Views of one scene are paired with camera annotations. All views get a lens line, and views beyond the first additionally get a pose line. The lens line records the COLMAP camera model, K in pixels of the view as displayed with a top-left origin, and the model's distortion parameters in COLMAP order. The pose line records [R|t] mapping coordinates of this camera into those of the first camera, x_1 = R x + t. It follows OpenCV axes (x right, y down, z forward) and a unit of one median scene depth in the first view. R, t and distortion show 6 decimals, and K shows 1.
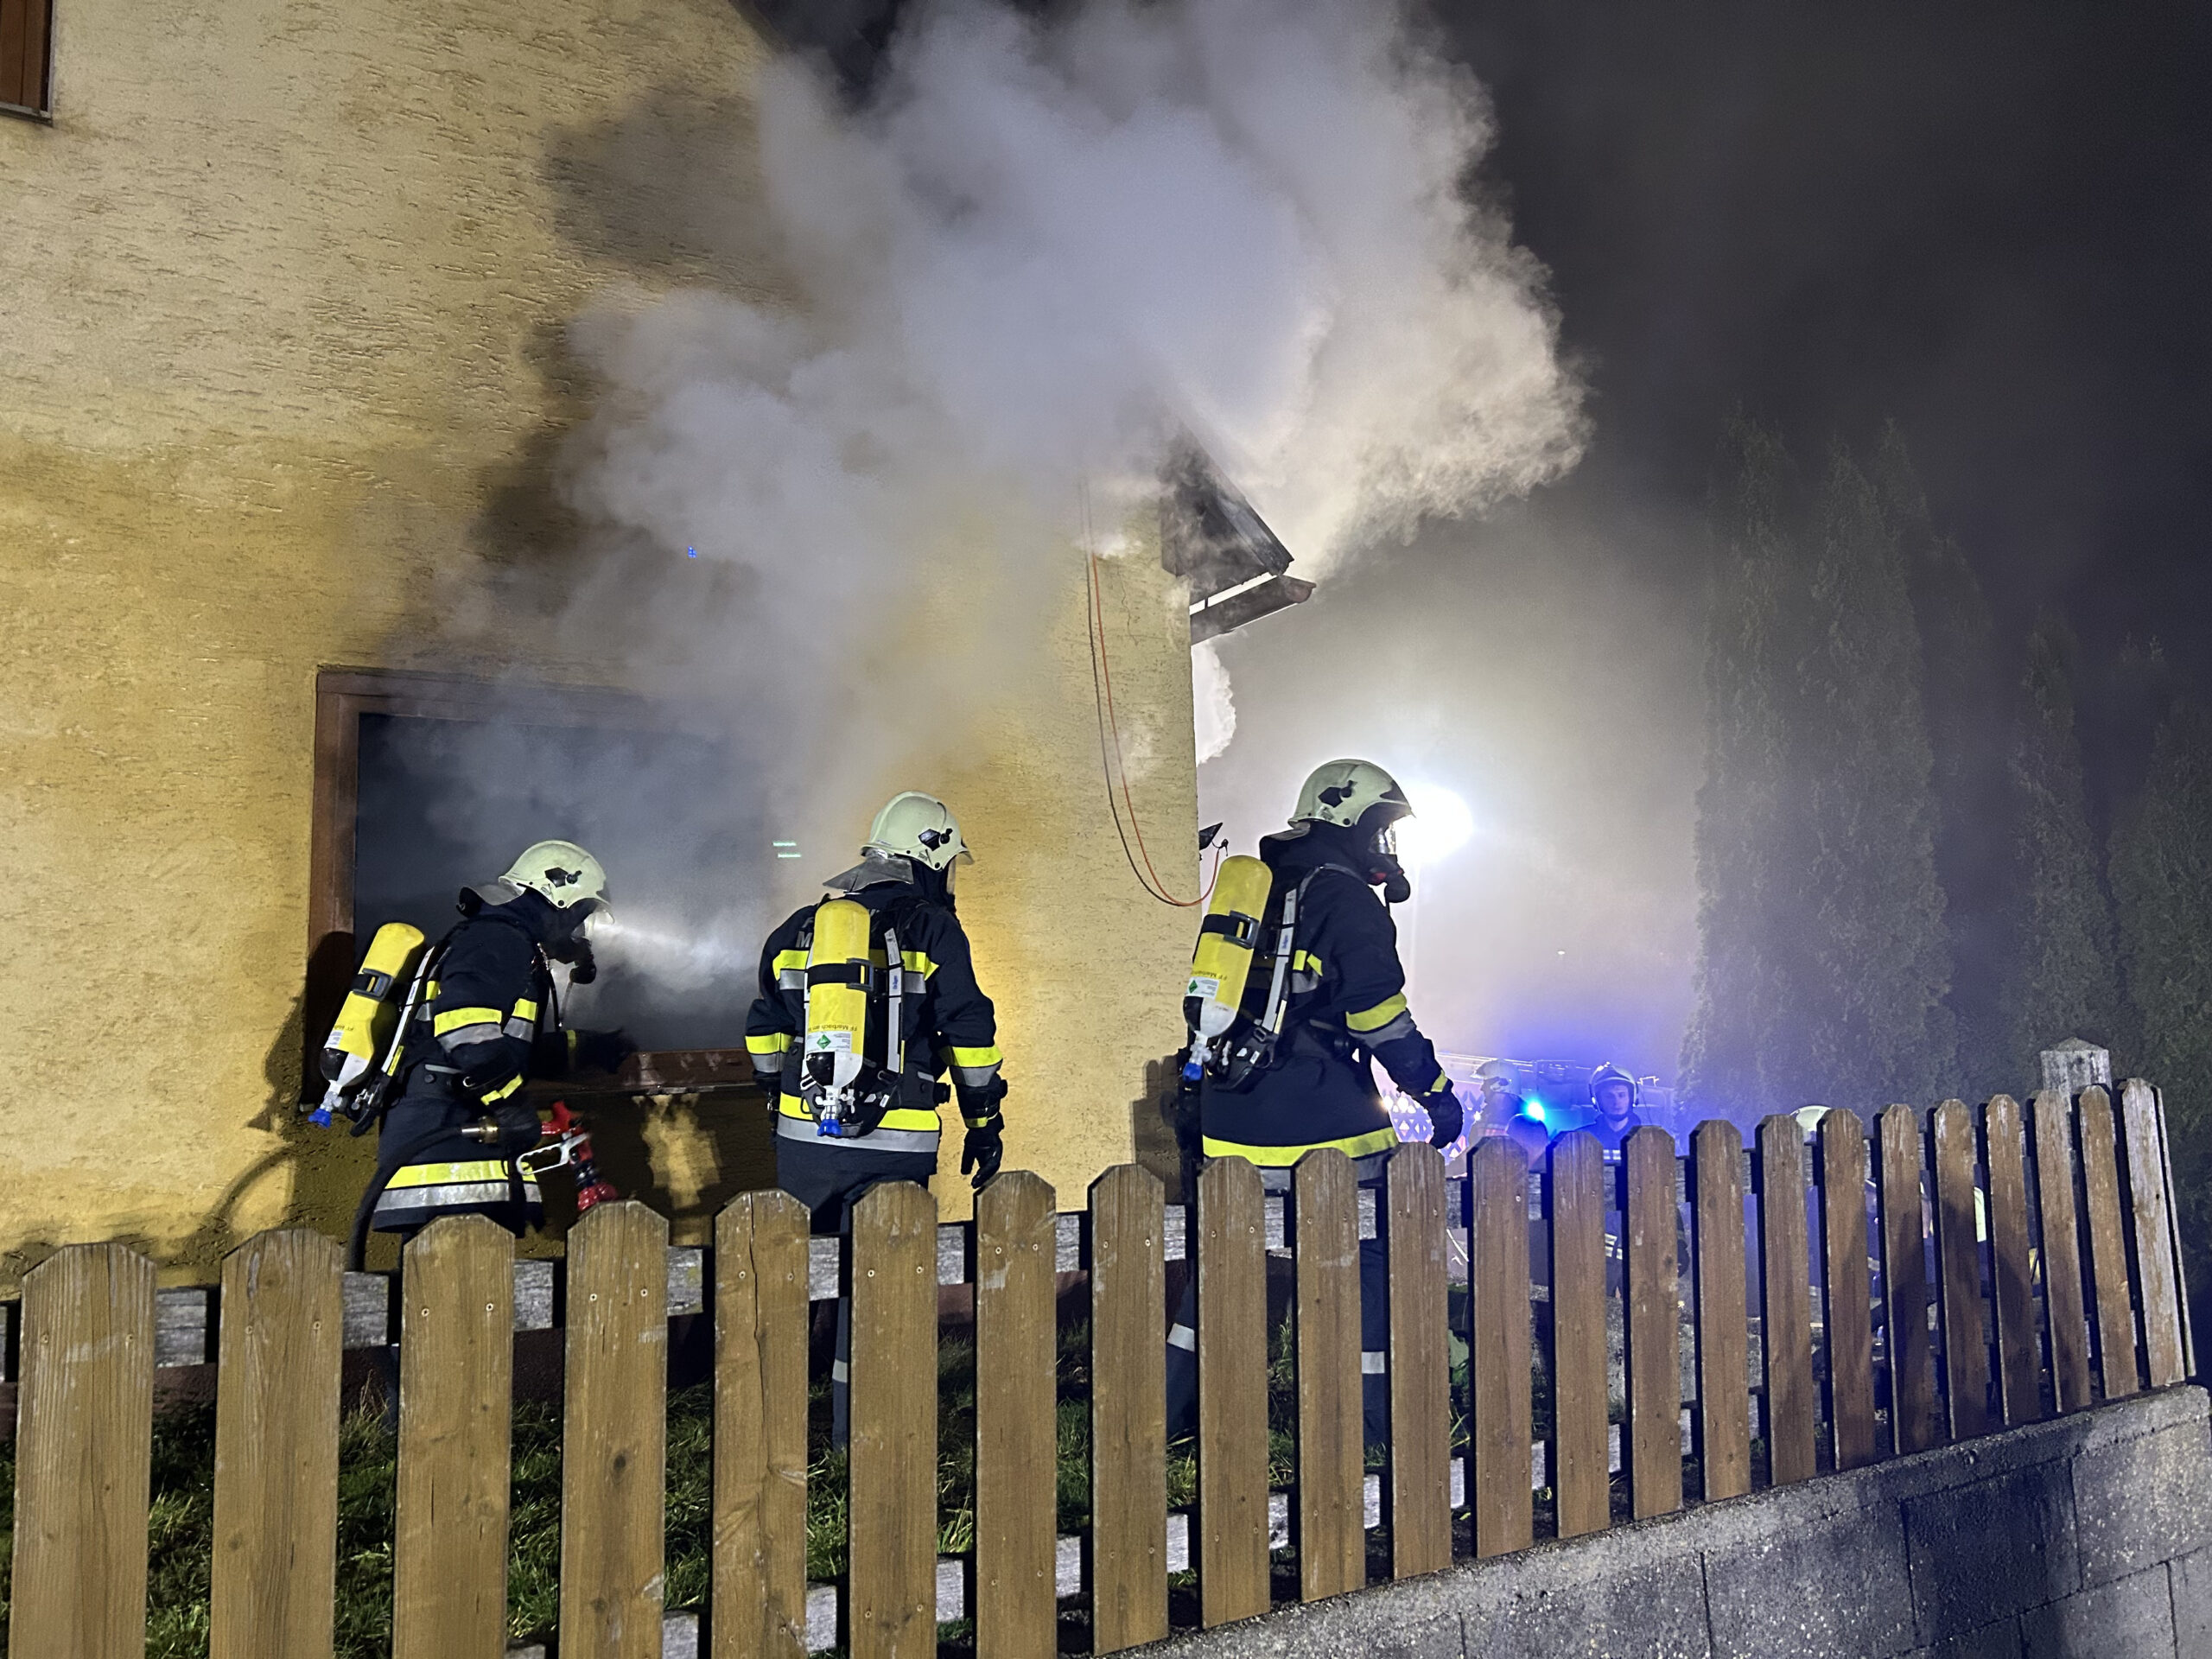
lens RADIAL K [[1628.9, 0, 1106.0], [0, 1628.9, 829.5], [0, 0, 1]] dist [0.044625, -0.046811]
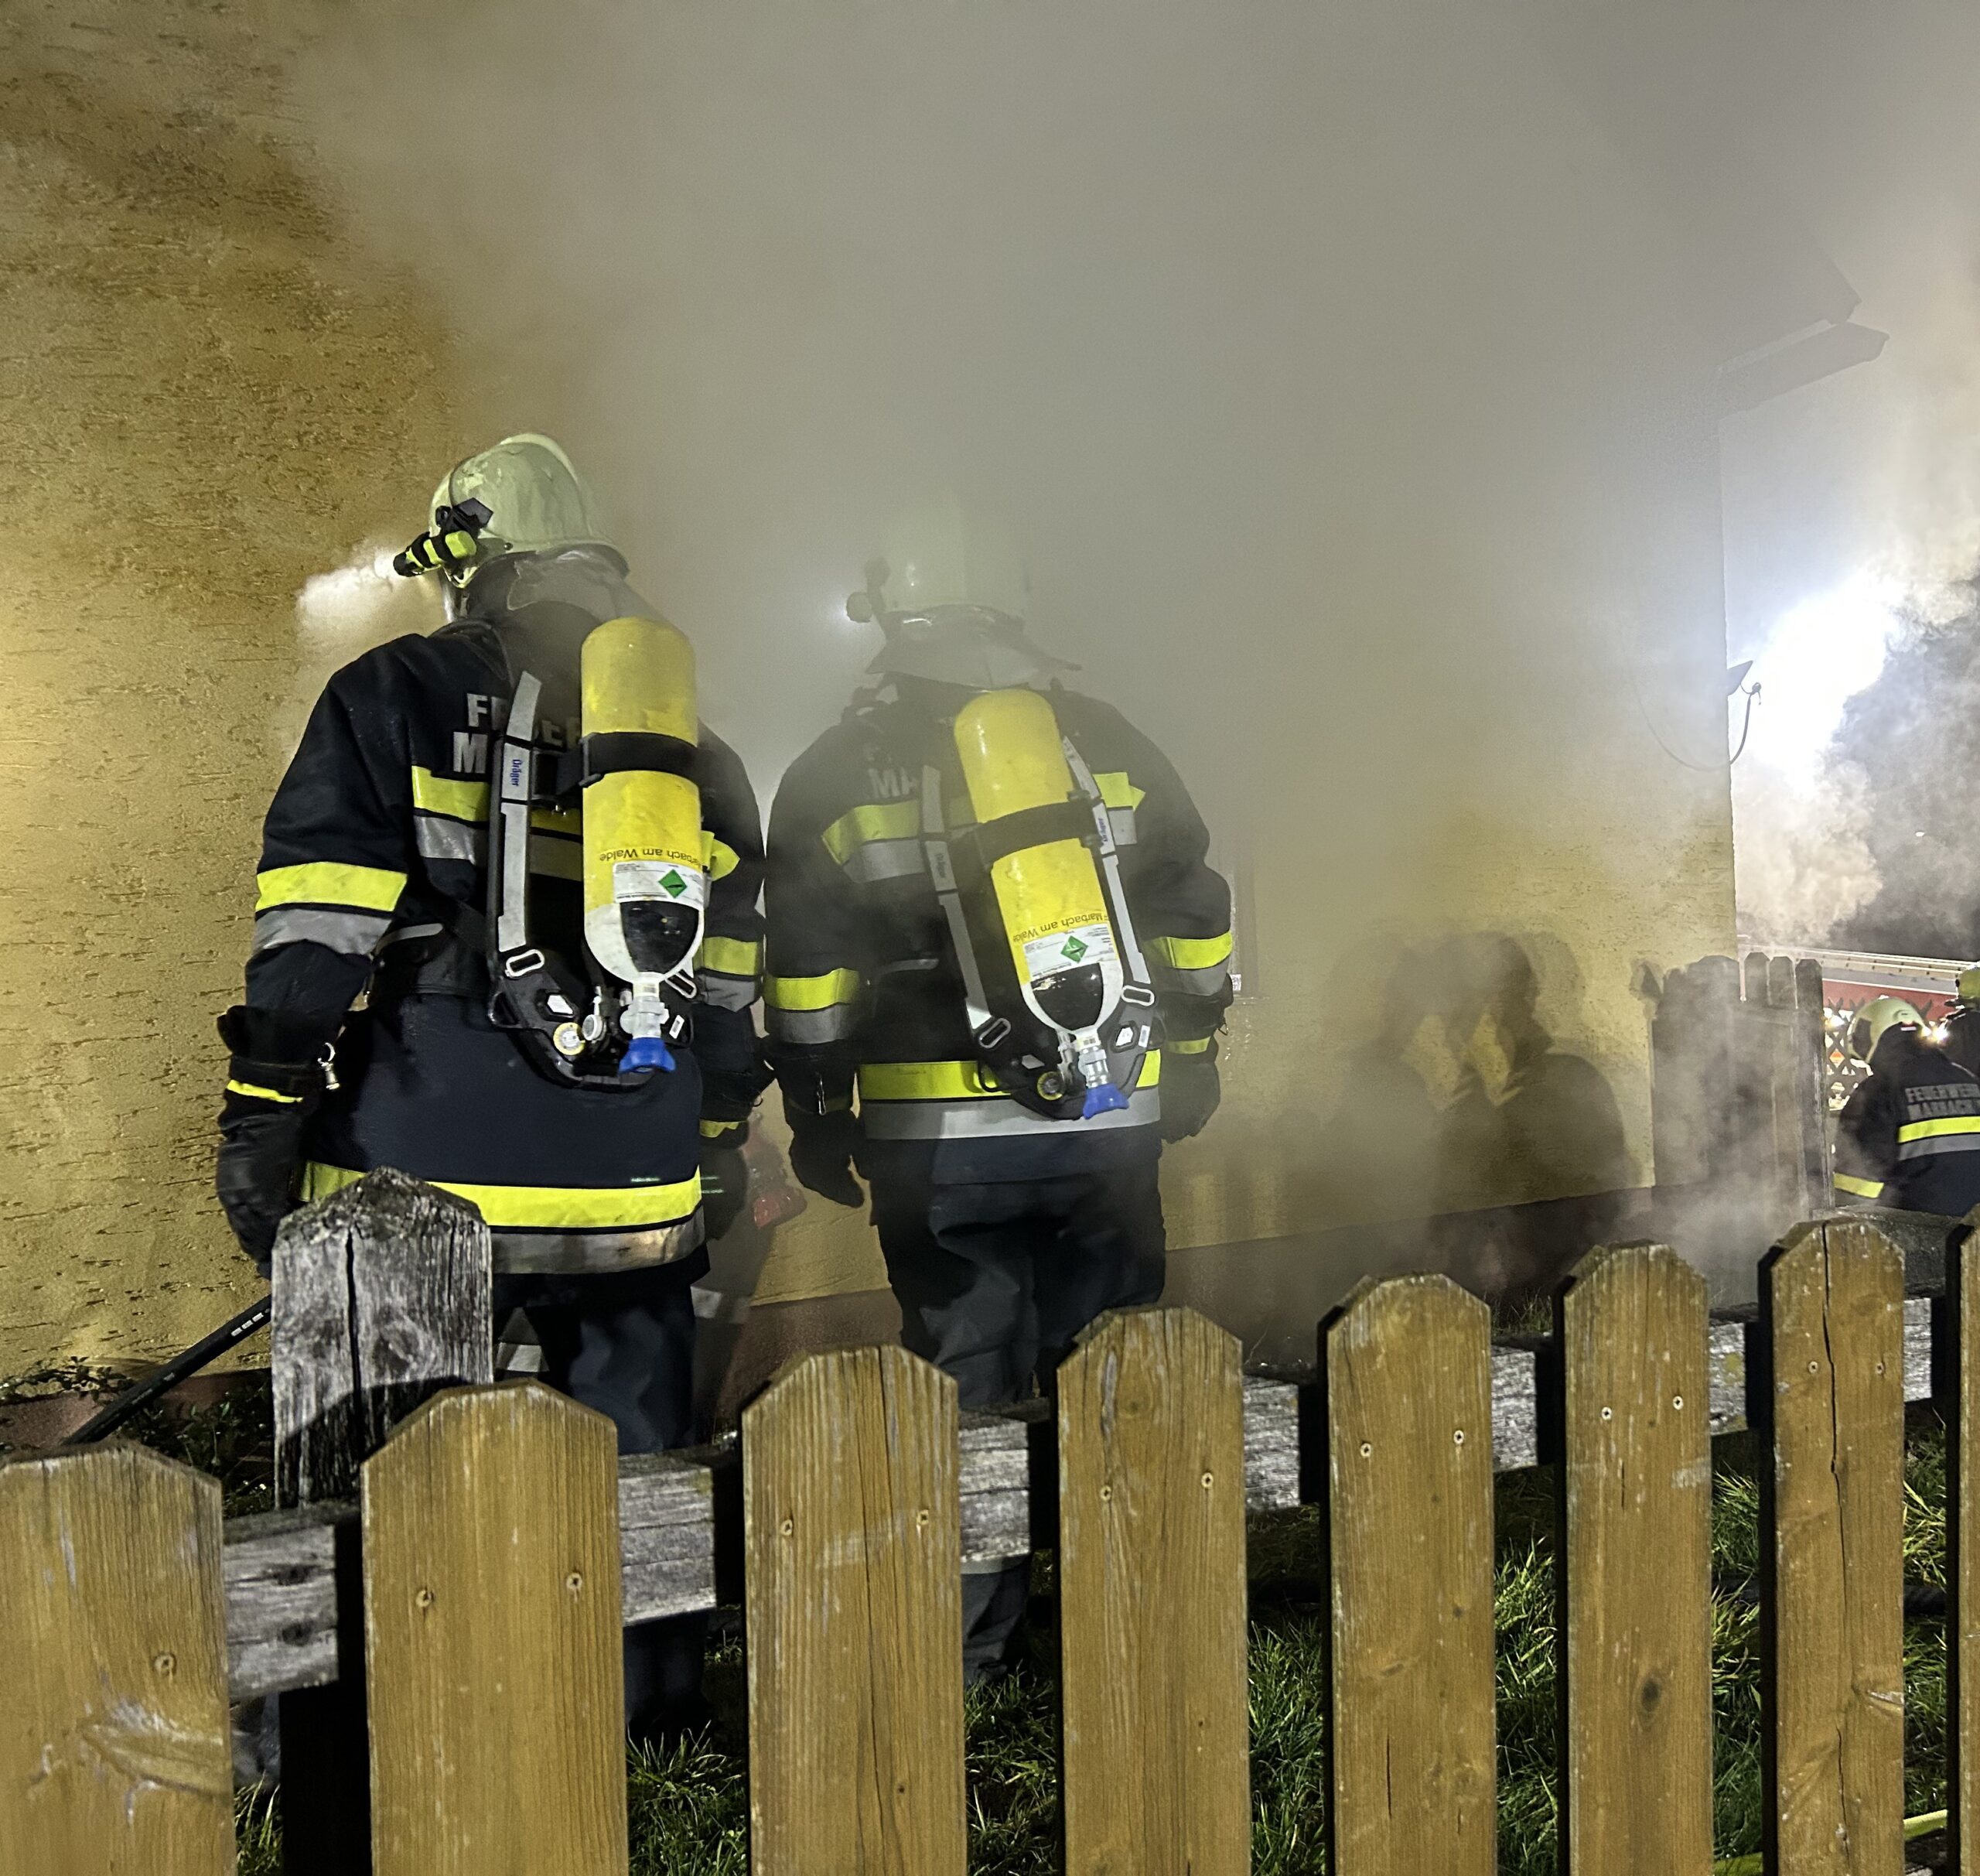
lens RADIAL K [[1582.4, 0, 990.0], [0, 1582.4, 938.0], [0, 0, 1]] dist [0.001736, 0.006555]
pose [[0.996295, -0.001813, -0.085982, -0.493133], [0.012880, 0.991648, 0.128331, 0.055449], [0.085032, -0.128963, 0.987997, 0.489682]]
